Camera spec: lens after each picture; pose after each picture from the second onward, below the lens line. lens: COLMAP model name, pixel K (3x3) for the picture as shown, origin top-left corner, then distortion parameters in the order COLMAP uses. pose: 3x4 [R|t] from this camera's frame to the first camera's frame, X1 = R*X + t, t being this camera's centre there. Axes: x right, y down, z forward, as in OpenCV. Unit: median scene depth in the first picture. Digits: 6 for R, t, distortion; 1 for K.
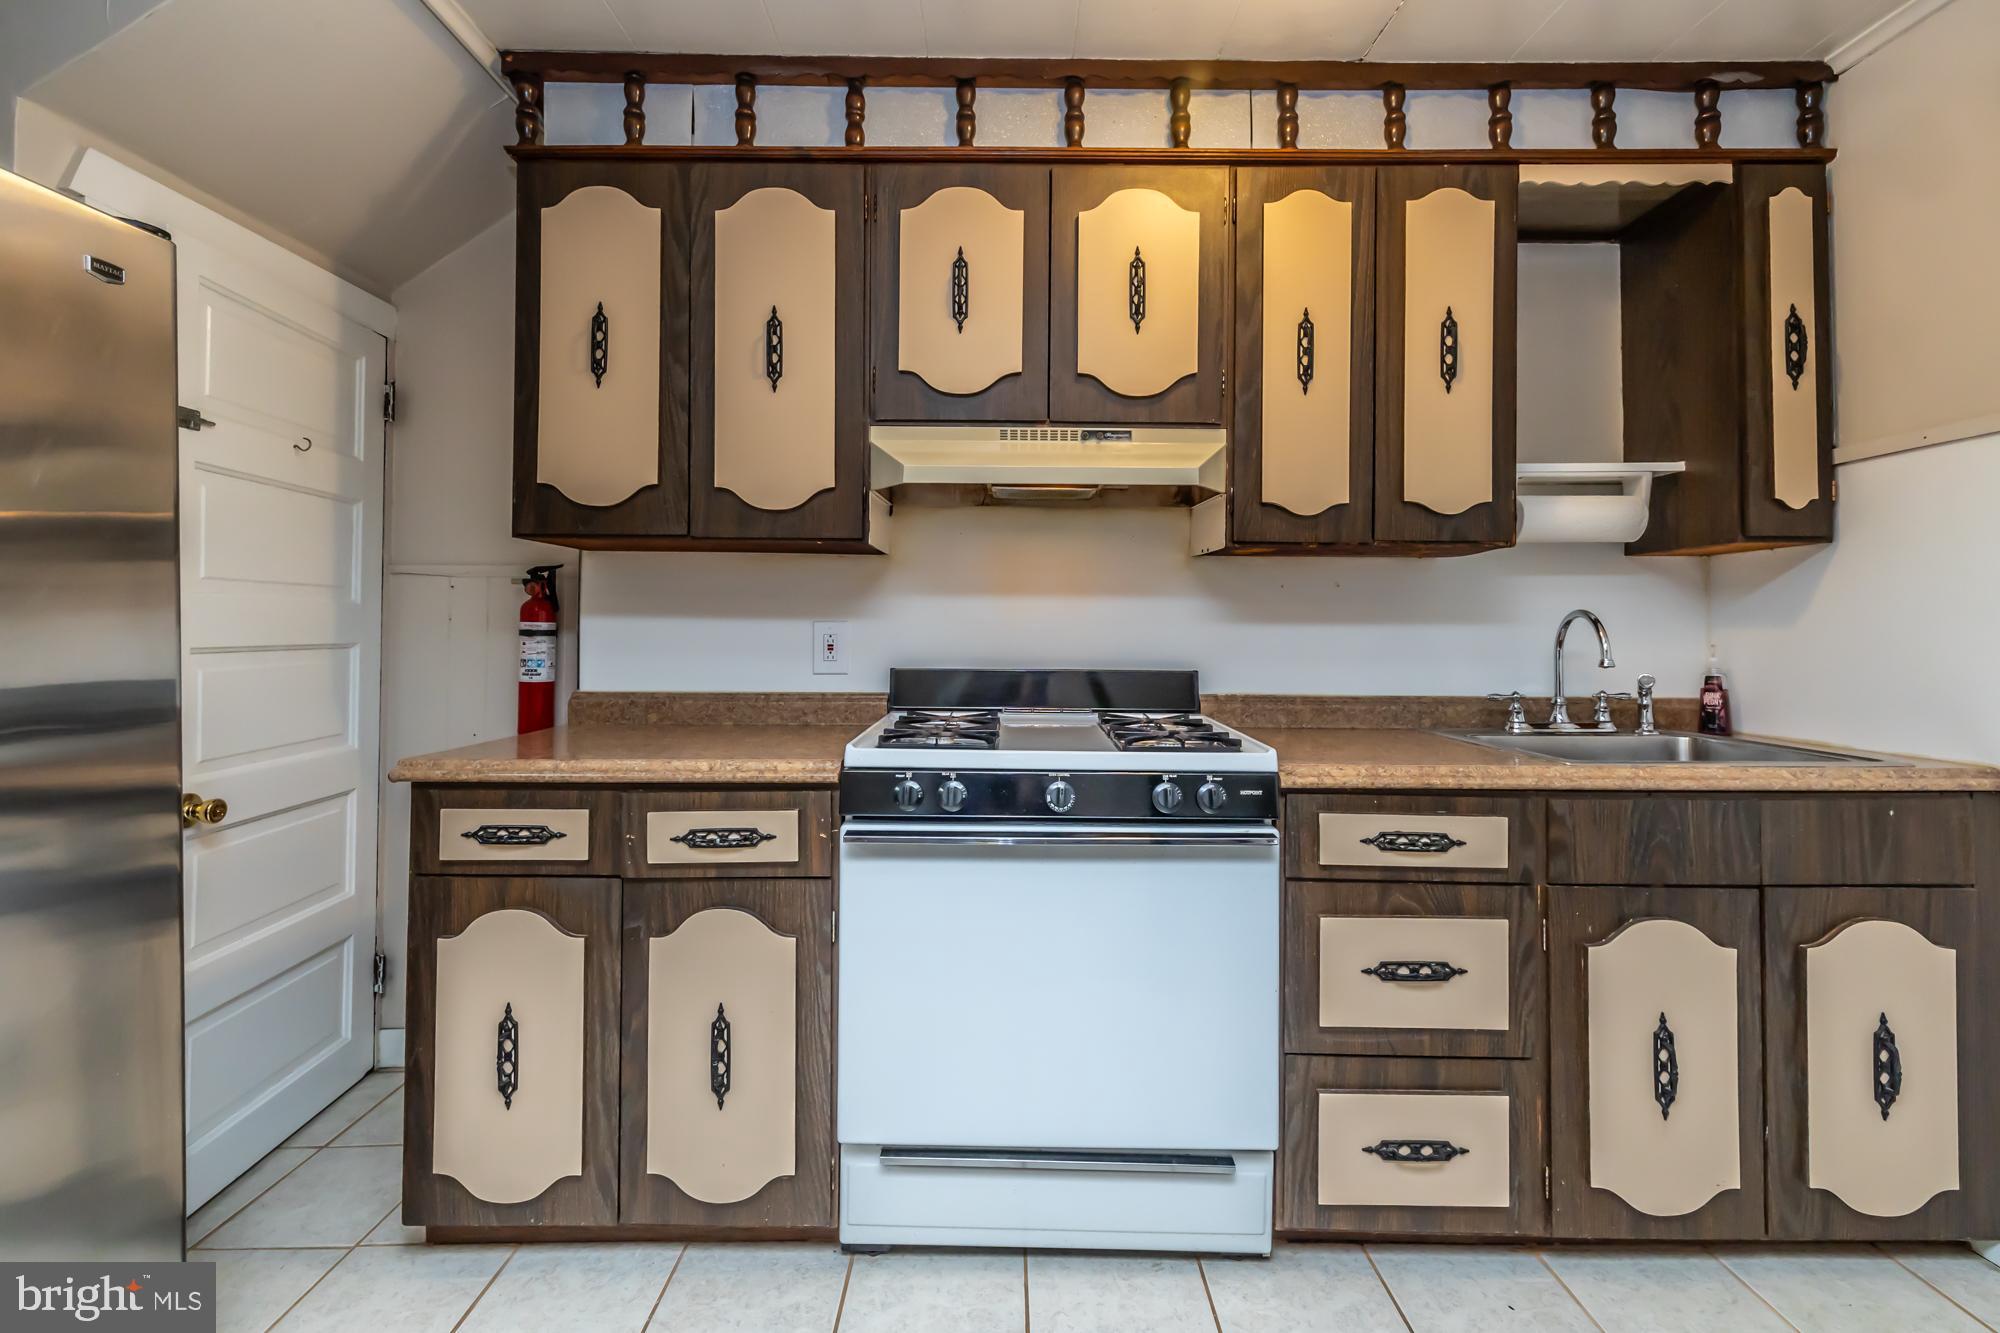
lens RADIAL K [[856.7, 0, 993.0], [0, 856.7, 623.9], [0, 0, 1]] dist [-0.000920, -0.000133]
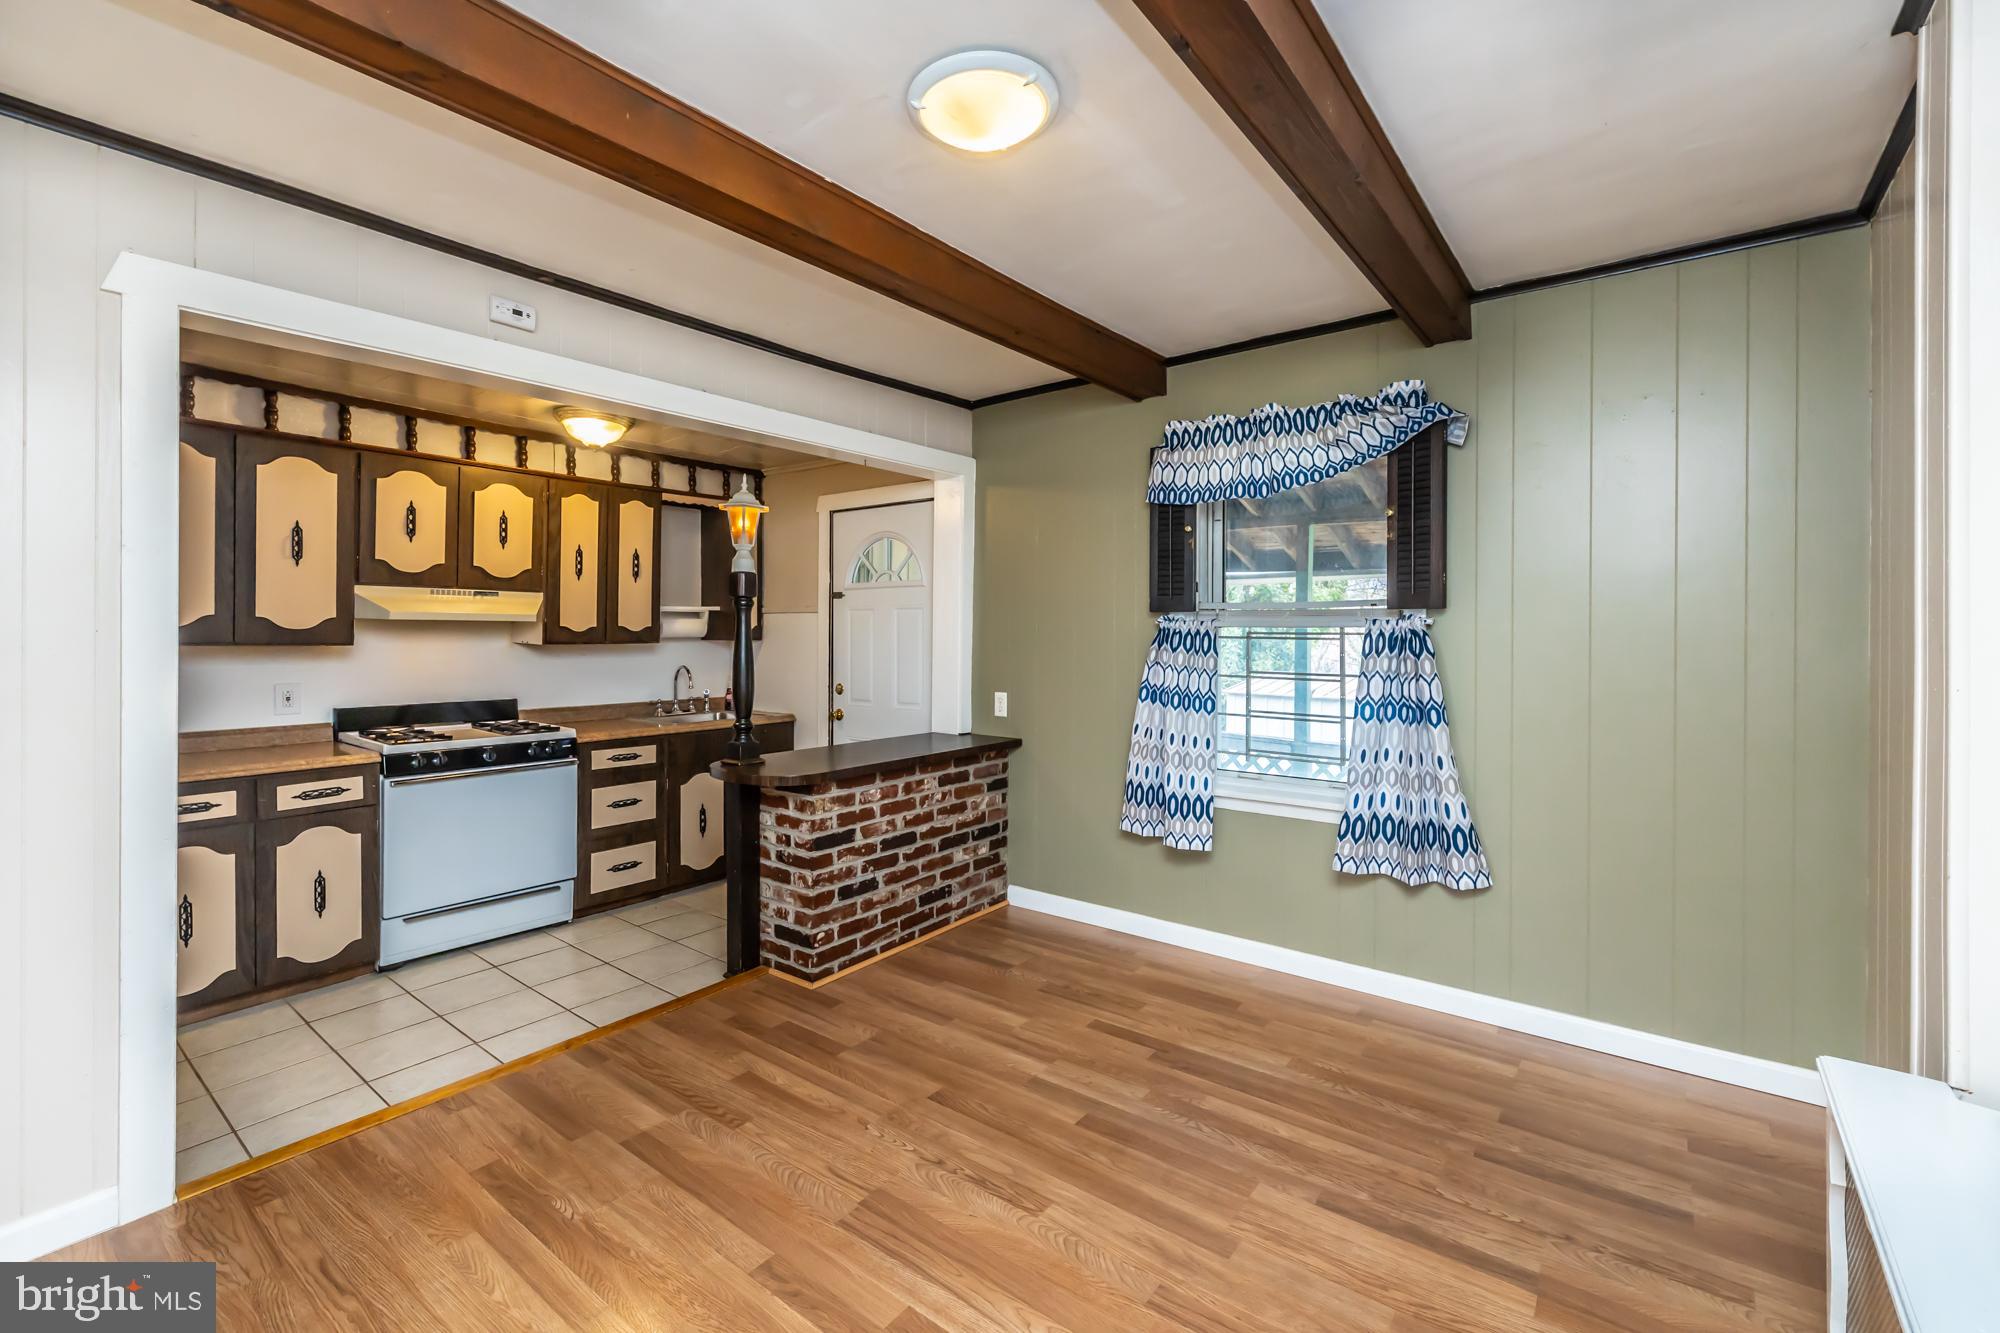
lens RADIAL K [[856.7, 0, 993.0], [0, 856.7, 623.9], [0, 0, 1]] dist [-0.000920, -0.000133]
pose [[0.613455, 0.003163, 0.789723, -0.802510], [-0.007744, 0.999968, 0.002010, -0.160439], [-0.789692, -0.007348, 0.613460, -1.359544]]
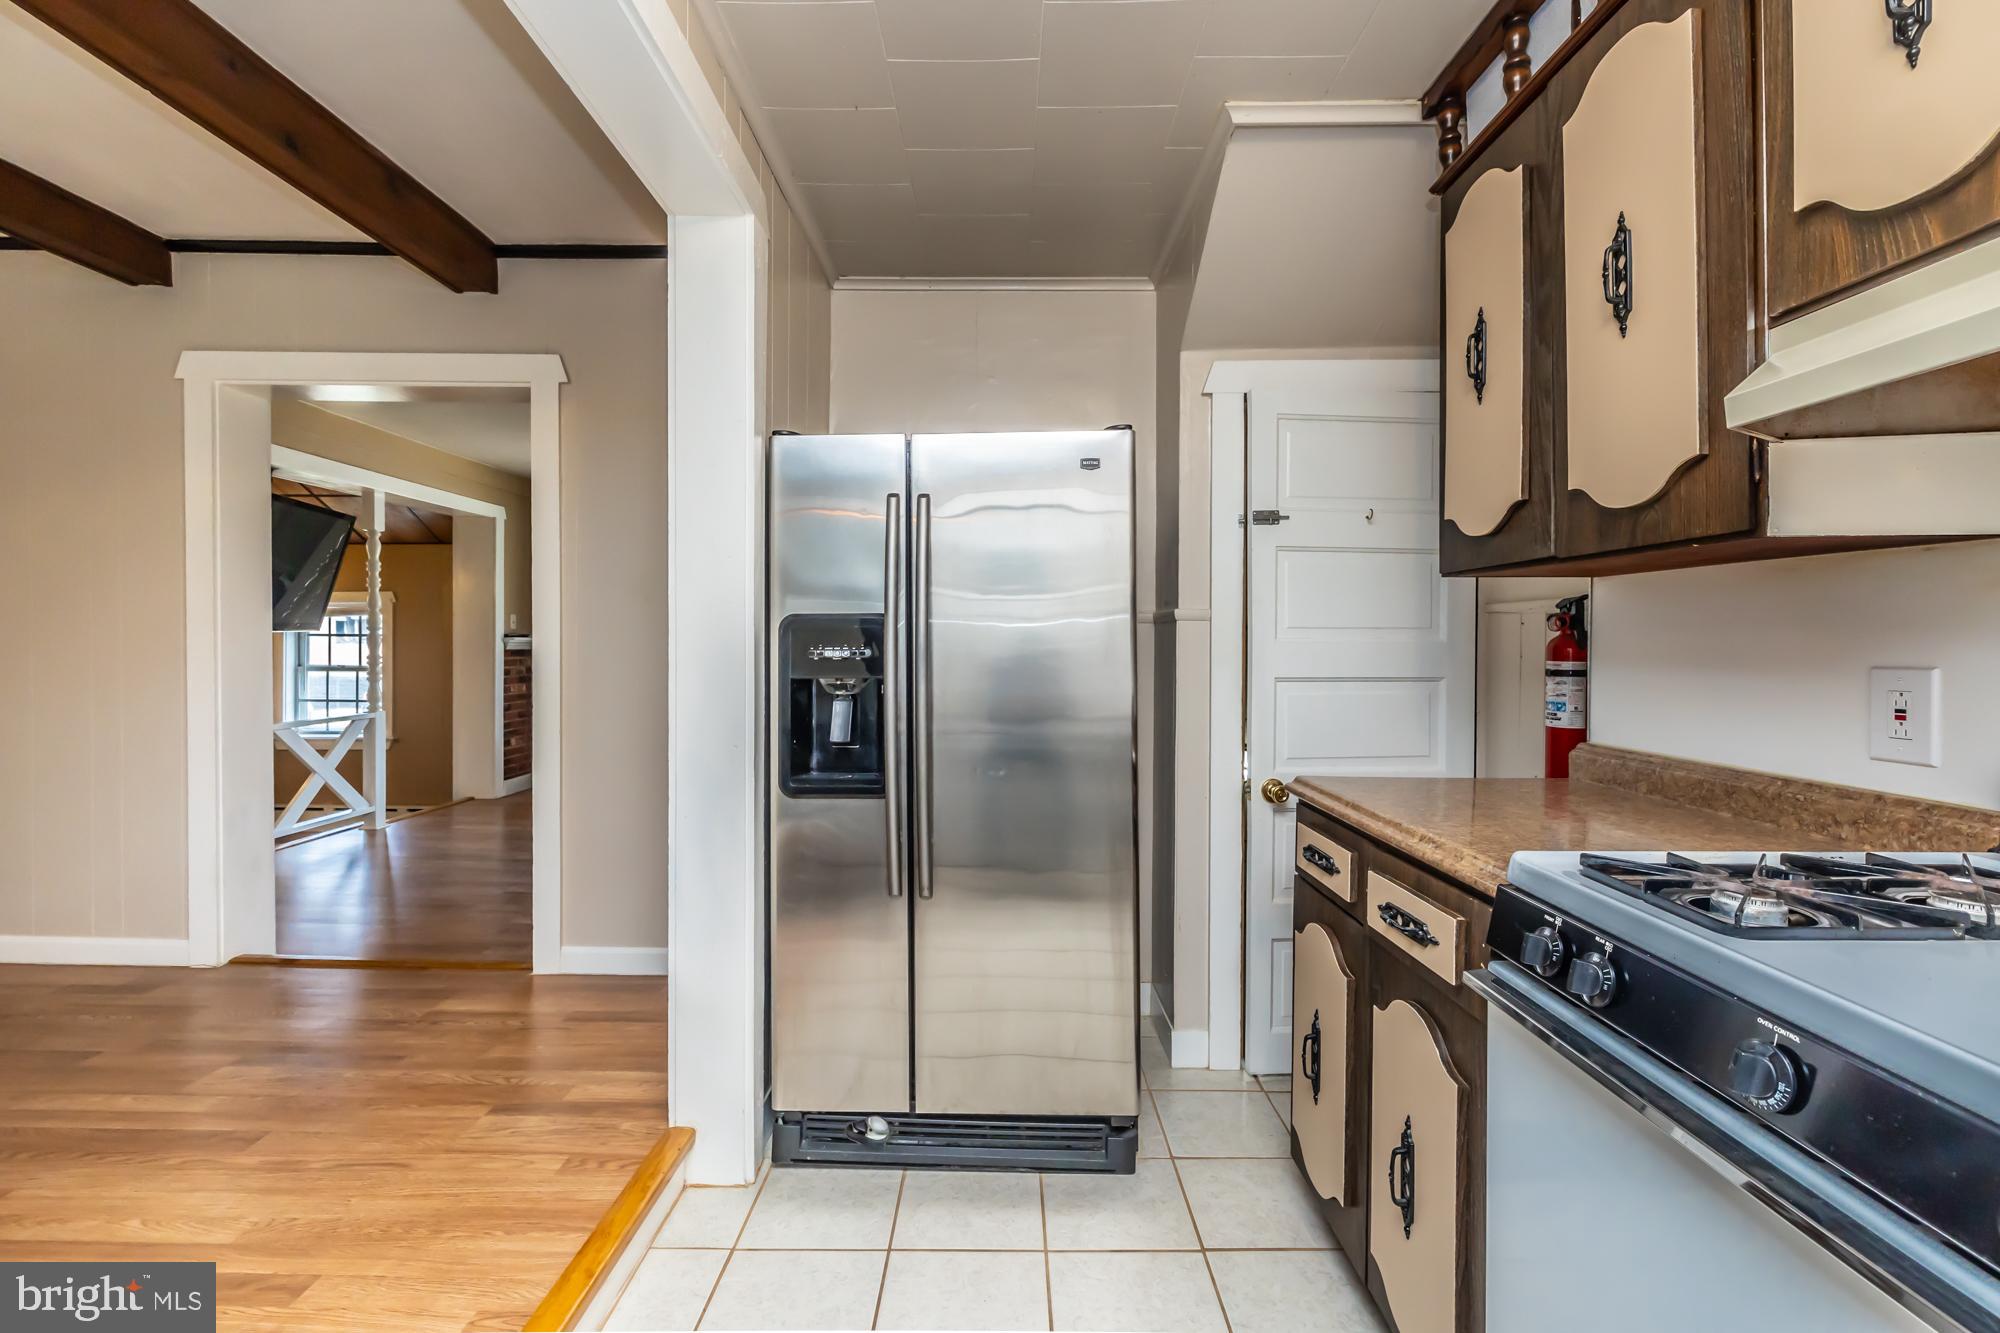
lens RADIAL K [[845.6, 0, 1000.0], [0, 845.6, 666.5], [0, 0, 1]] dist [-0.000839, -0.000089]
pose [[-0.007845, 0.022000, -0.999727, 0.423290], [0.003539, 0.999752, 0.021972, -0.021140], [0.999963, -0.003366, -0.007921, 0.490447]]
